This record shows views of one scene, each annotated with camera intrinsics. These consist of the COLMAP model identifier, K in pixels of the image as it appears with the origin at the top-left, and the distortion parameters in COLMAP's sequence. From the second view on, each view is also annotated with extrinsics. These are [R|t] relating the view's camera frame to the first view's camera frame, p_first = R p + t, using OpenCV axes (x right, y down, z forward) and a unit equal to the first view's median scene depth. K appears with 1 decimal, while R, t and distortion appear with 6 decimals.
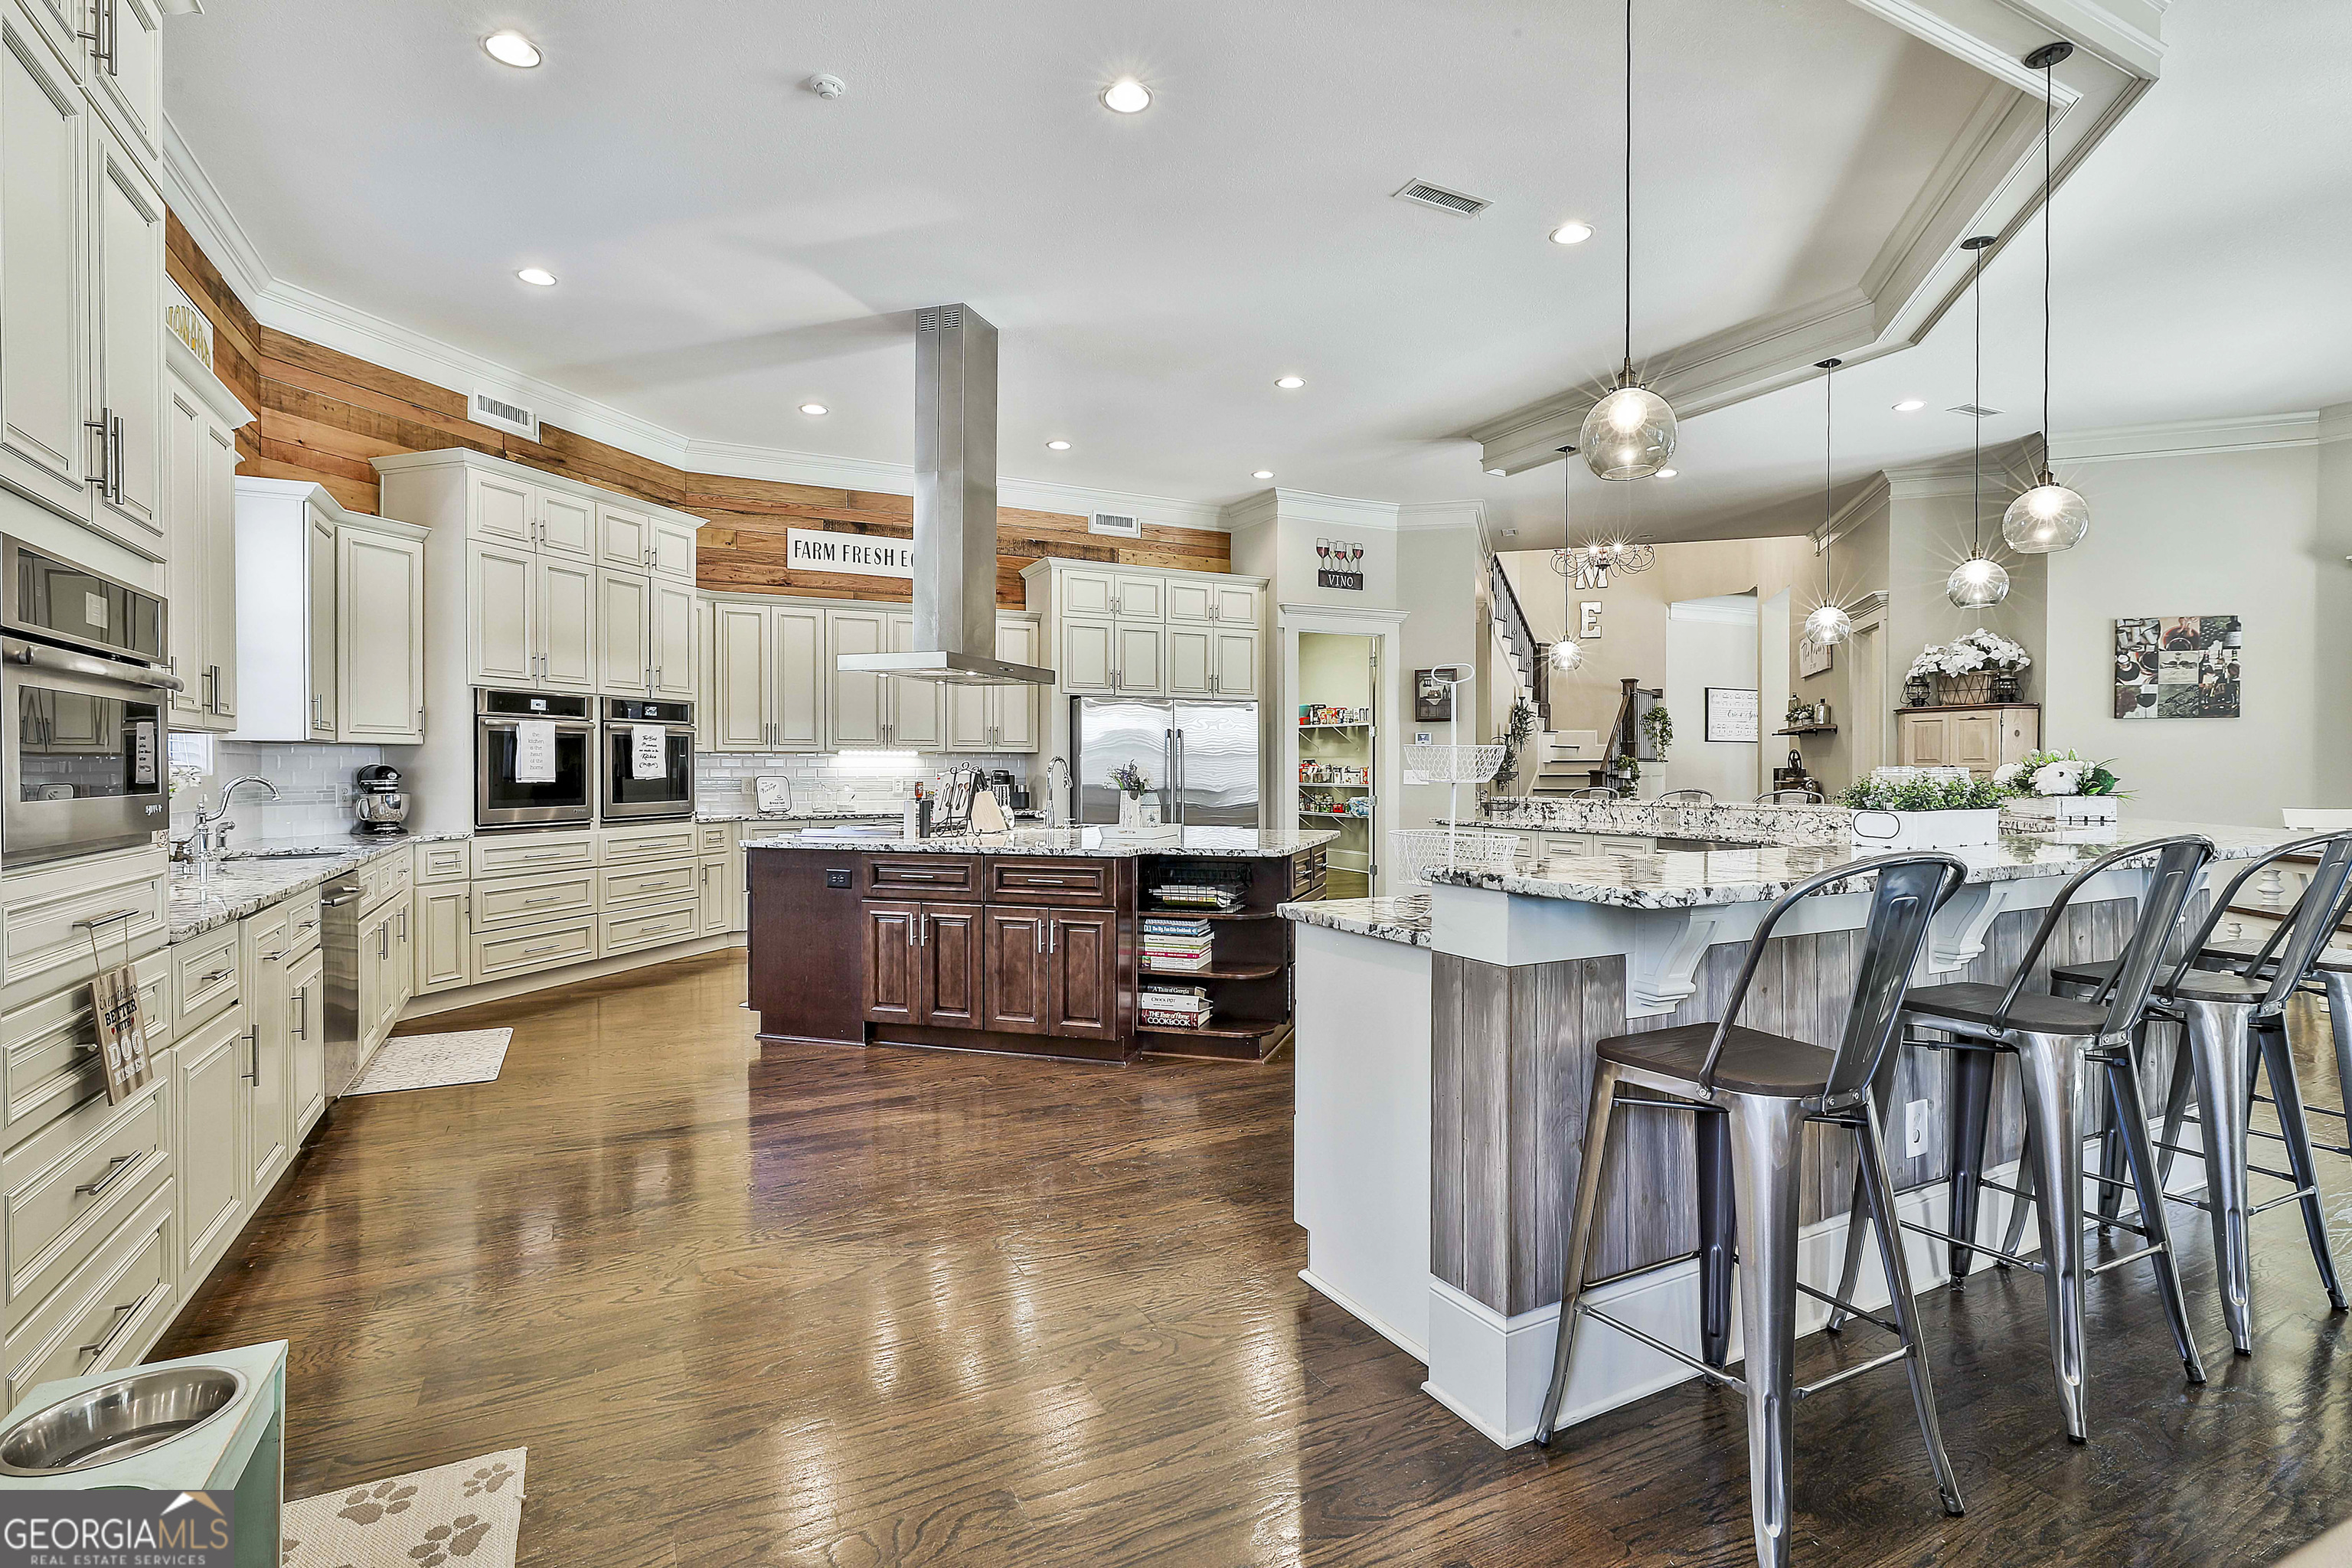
lens RADIAL K [[1137.7, 0, 1176.0], [0, 1137.7, 784.0], [0, 0, 1]] dist [0.001309, -0.000056]
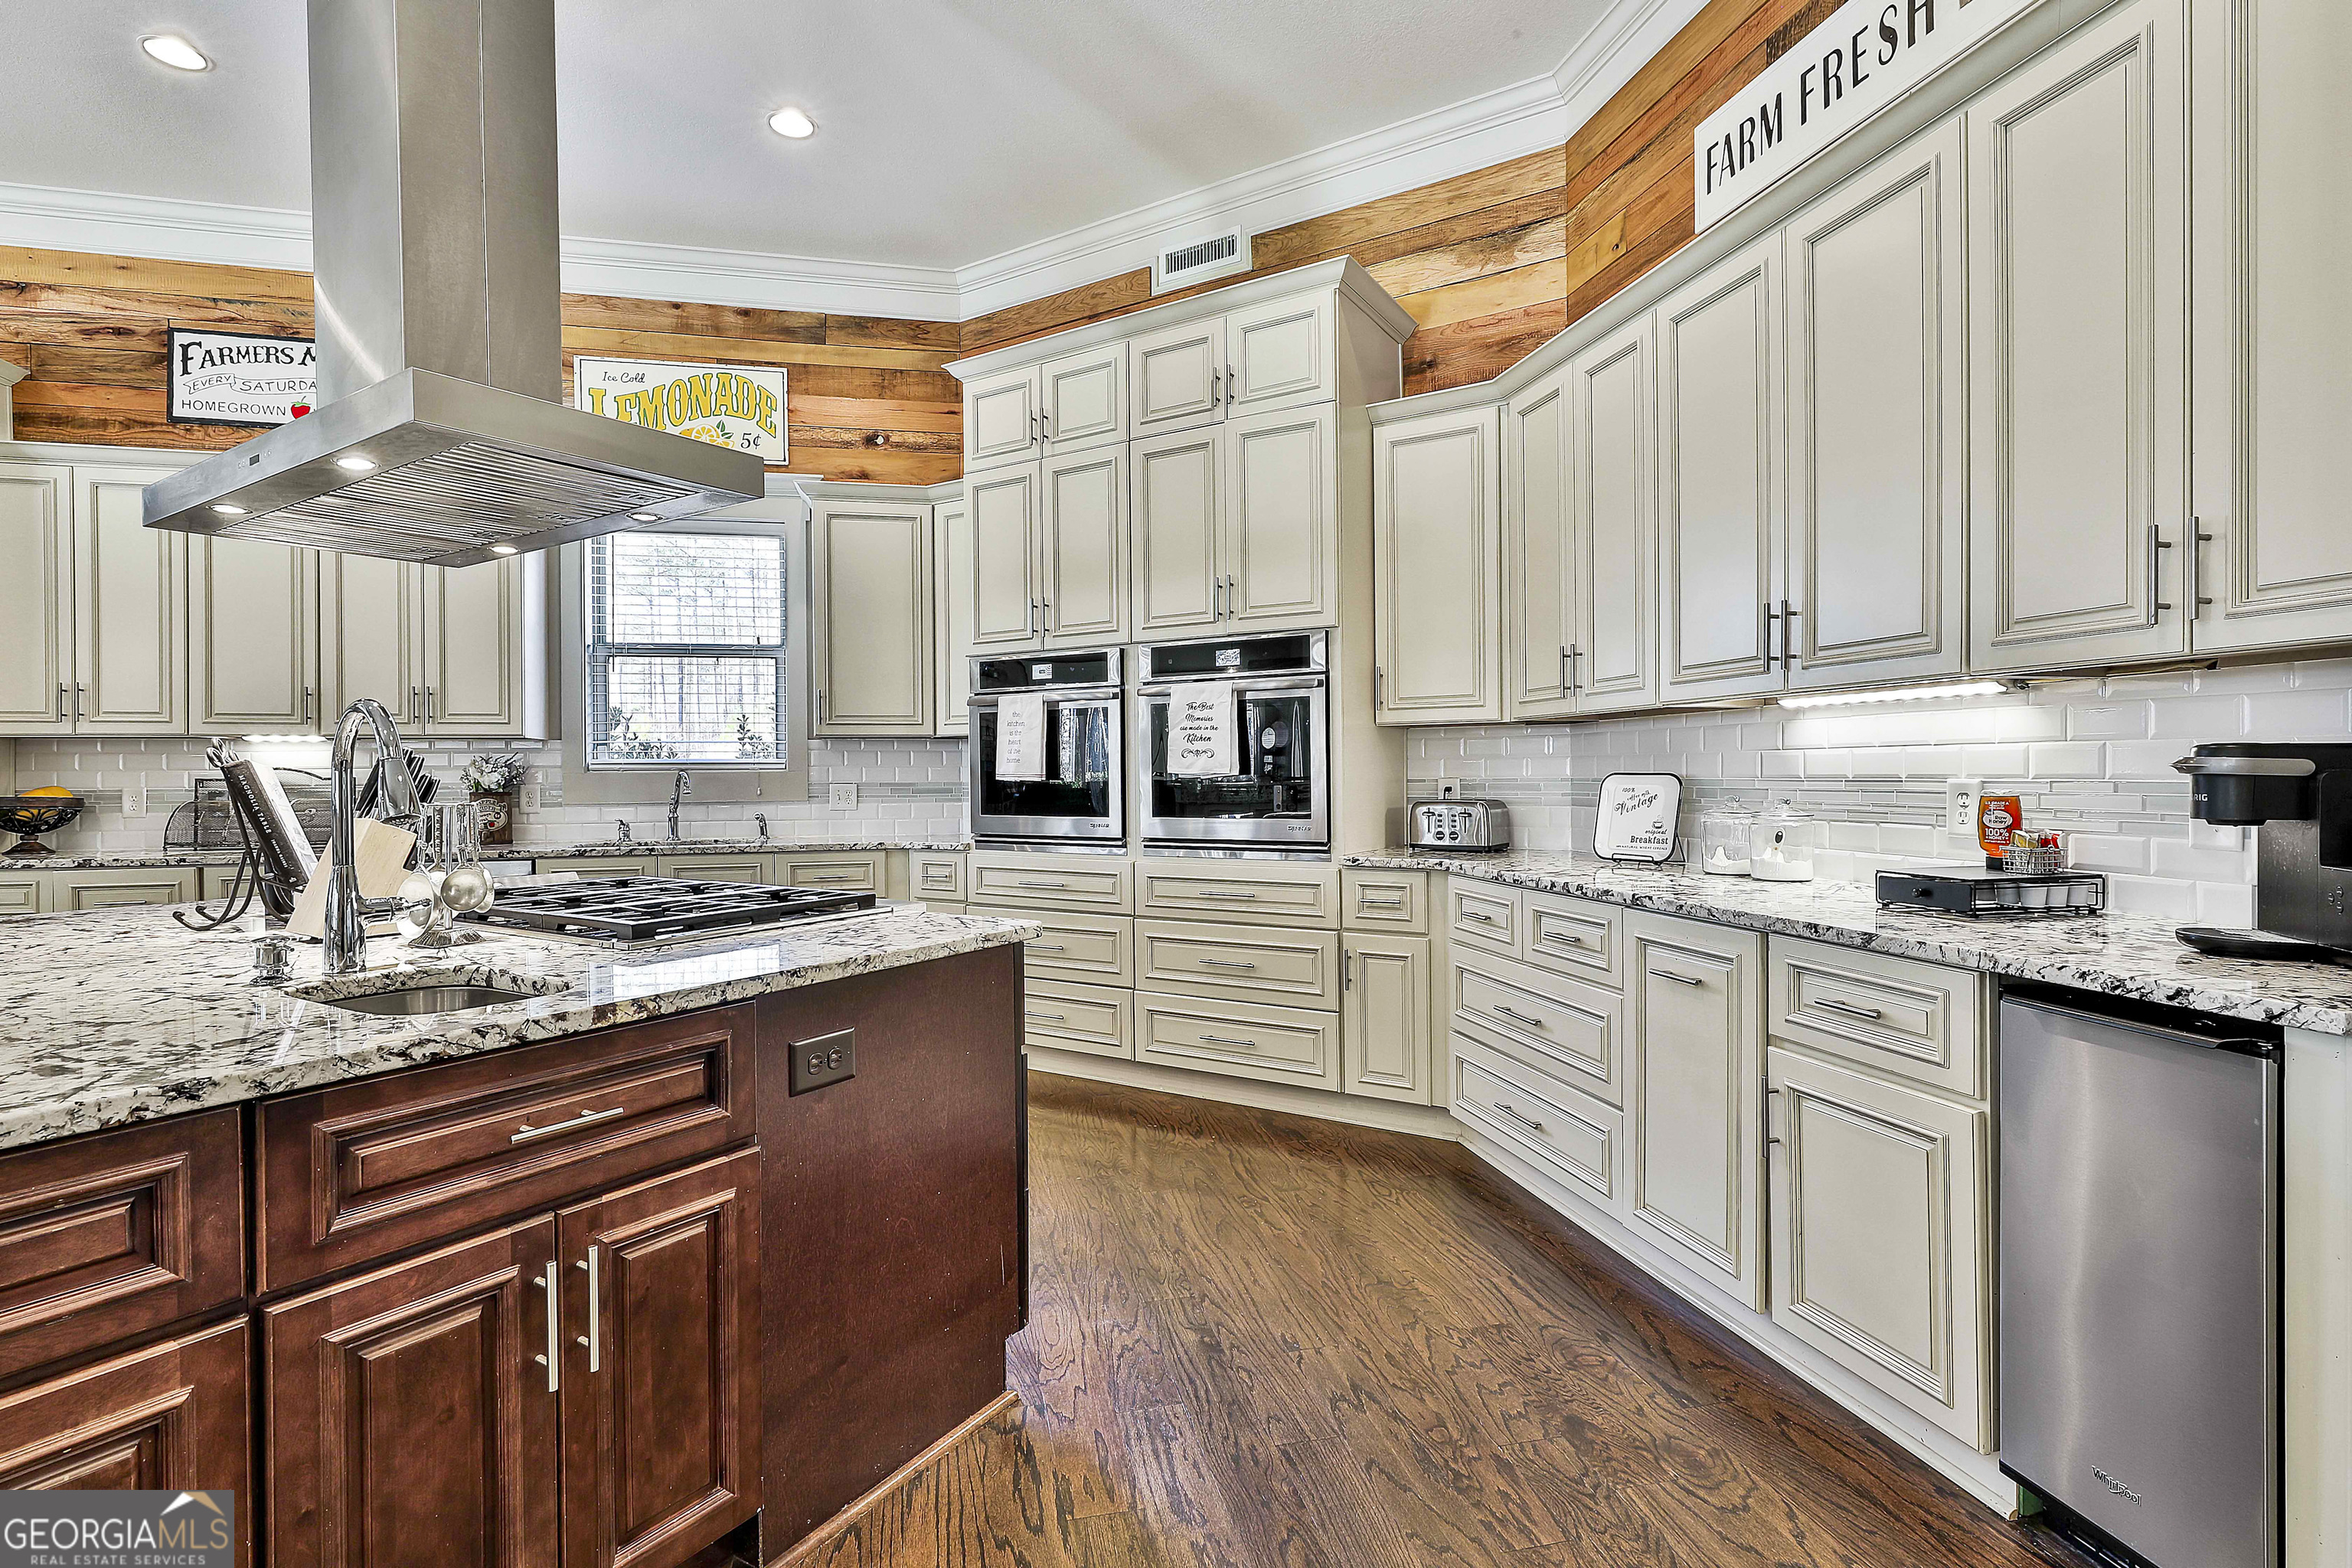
lens RADIAL K [[1133.1, 0, 1177.0], [0, 1133.1, 766.3], [0, 0, 1]] dist [0.006301, 0.000398]
pose [[-0.245862, 0.001860, -0.969303, 0.095381], [-0.000150, 0.999998, 0.001957, -0.011074], [0.969305, 0.000626, -0.245862, 1.142392]]
